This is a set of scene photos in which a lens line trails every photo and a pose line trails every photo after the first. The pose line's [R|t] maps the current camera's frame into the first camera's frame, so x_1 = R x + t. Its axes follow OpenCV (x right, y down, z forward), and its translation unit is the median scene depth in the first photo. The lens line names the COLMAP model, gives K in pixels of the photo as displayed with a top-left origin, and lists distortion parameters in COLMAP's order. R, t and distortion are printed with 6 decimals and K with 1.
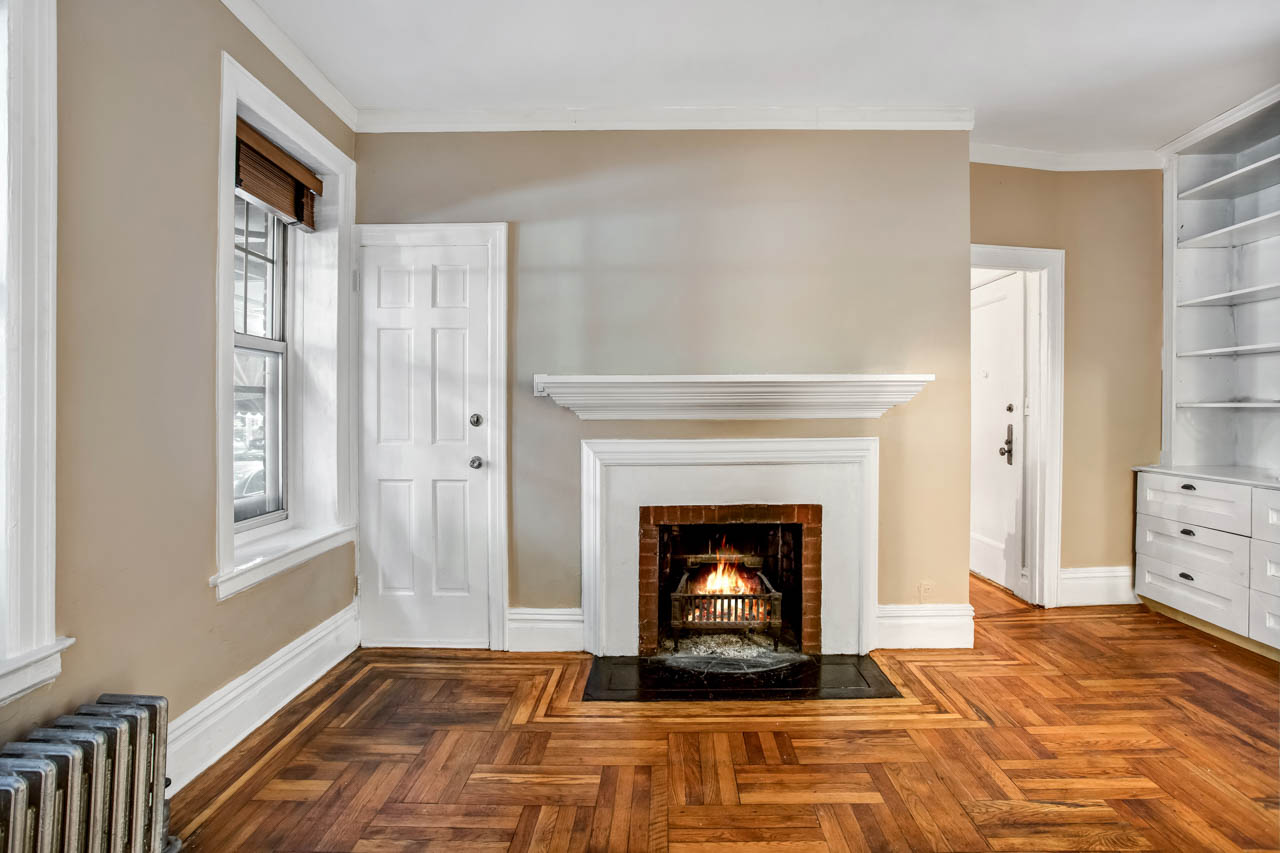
lens RADIAL K [[633.9, 0, 660.9], [0, 633.9, 421.4], [0, 0, 1]] dist [-0.092238, 0.038610]
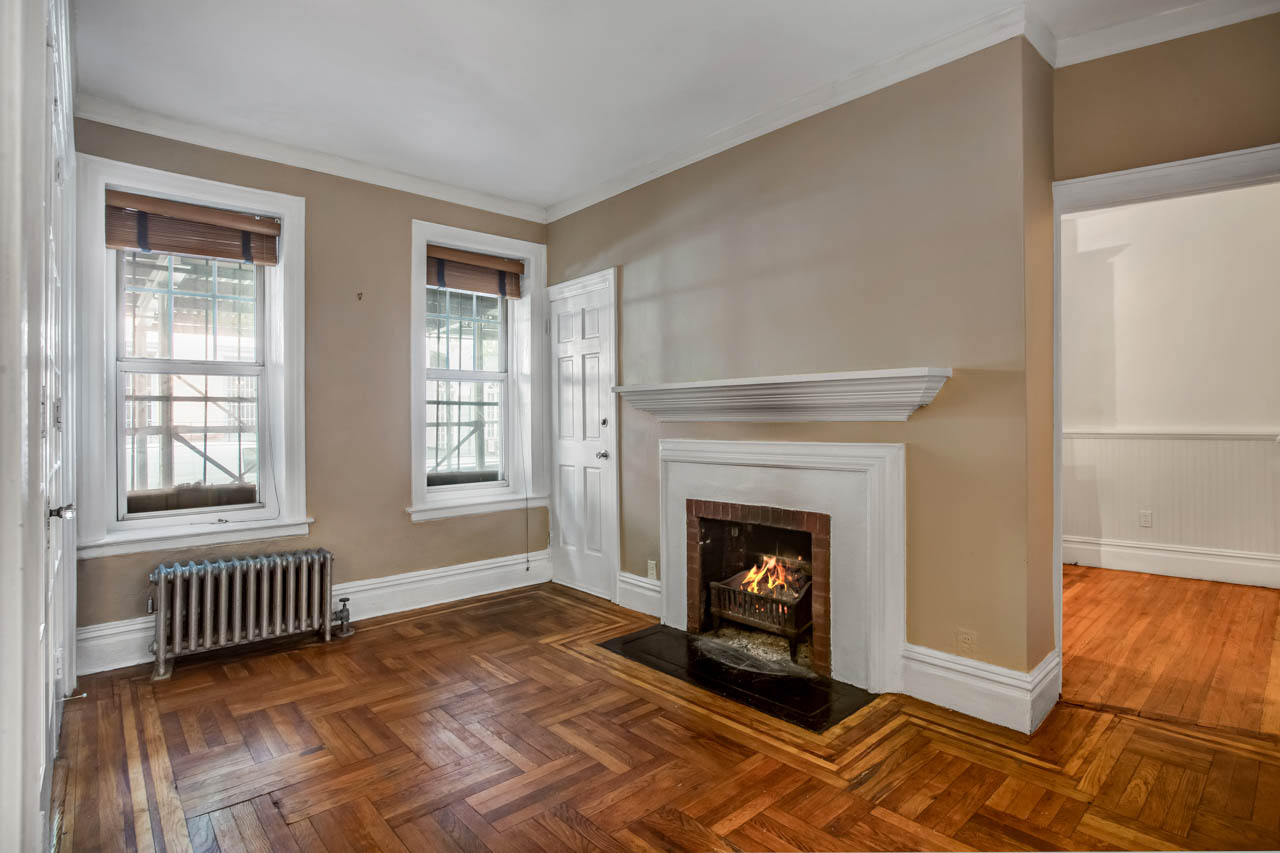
lens RADIAL K [[633.9, 0, 660.9], [0, 633.9, 421.4], [0, 0, 1]] dist [-0.092238, 0.038610]
pose [[0.675728, -0.001325, -0.737150, 0.764880], [-0.002132, 0.999991, -0.003752, 0.000101], [0.737148, 0.004107, 0.675719, 0.198646]]
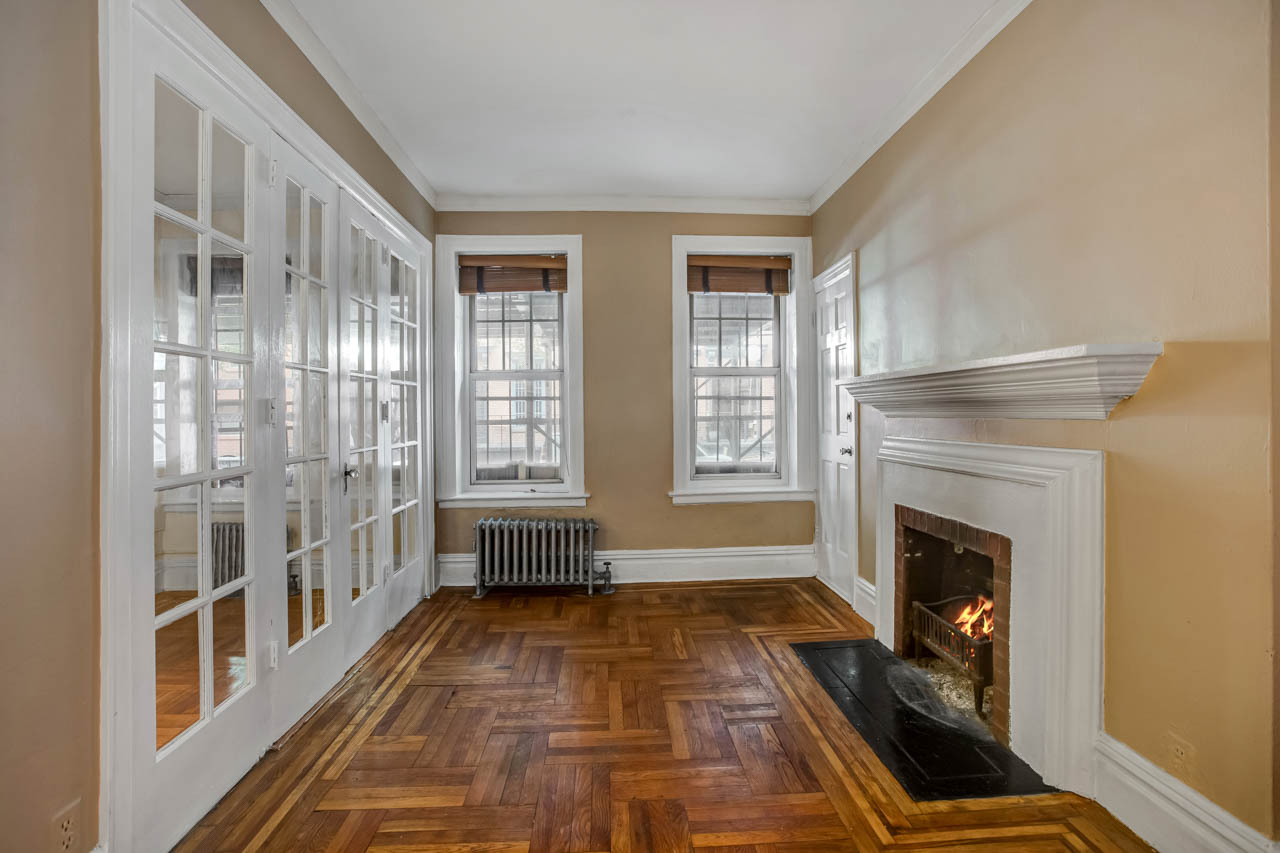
lens RADIAL K [[633.9, 0, 660.9], [0, 633.9, 421.4], [0, 0, 1]] dist [-0.092238, 0.038610]
pose [[0.055280, 0.012170, -0.998397, 0.928357], [-0.004402, 0.999919, 0.011944, -0.006807], [0.998461, 0.003735, 0.055329, 0.565849]]
